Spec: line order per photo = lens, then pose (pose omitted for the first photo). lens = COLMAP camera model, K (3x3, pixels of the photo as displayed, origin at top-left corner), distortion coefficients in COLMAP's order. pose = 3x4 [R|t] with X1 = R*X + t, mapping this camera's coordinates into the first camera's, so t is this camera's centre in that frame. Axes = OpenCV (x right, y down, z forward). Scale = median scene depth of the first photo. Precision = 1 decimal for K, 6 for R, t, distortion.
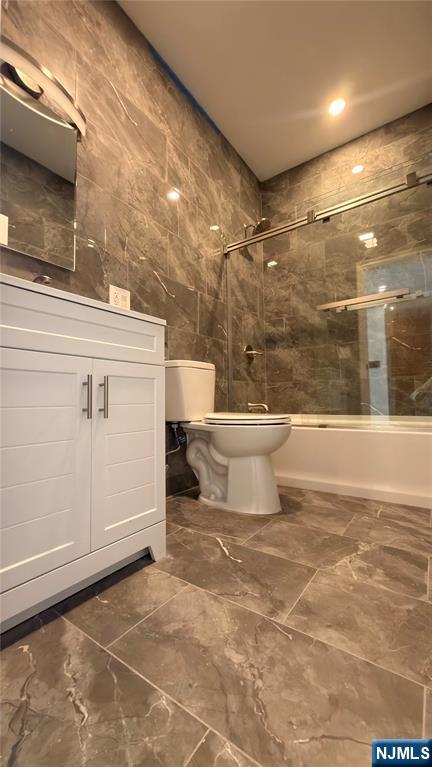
lens RADIAL K [[306.7, 0, 216.8], [0, 306.7, 383.4], [0, 0, 1]] dist [0.001870, 0.000803]
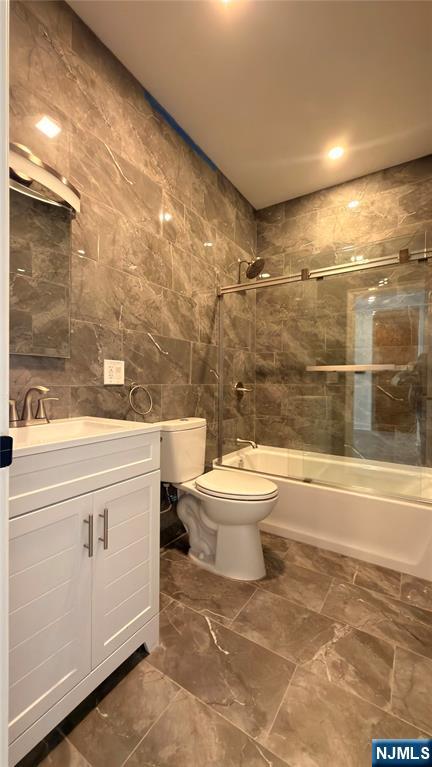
lens RADIAL K [[306.7, 0, 216.7], [0, 306.7, 385.5], [0, 0, 1]] dist [0.001870, 0.000803]
pose [[0.998929, 0.023142, 0.040060, -0.016756], [-0.025708, 0.997569, 0.064772, -0.269116], [-0.038464, -0.065733, 0.997096, -0.019616]]
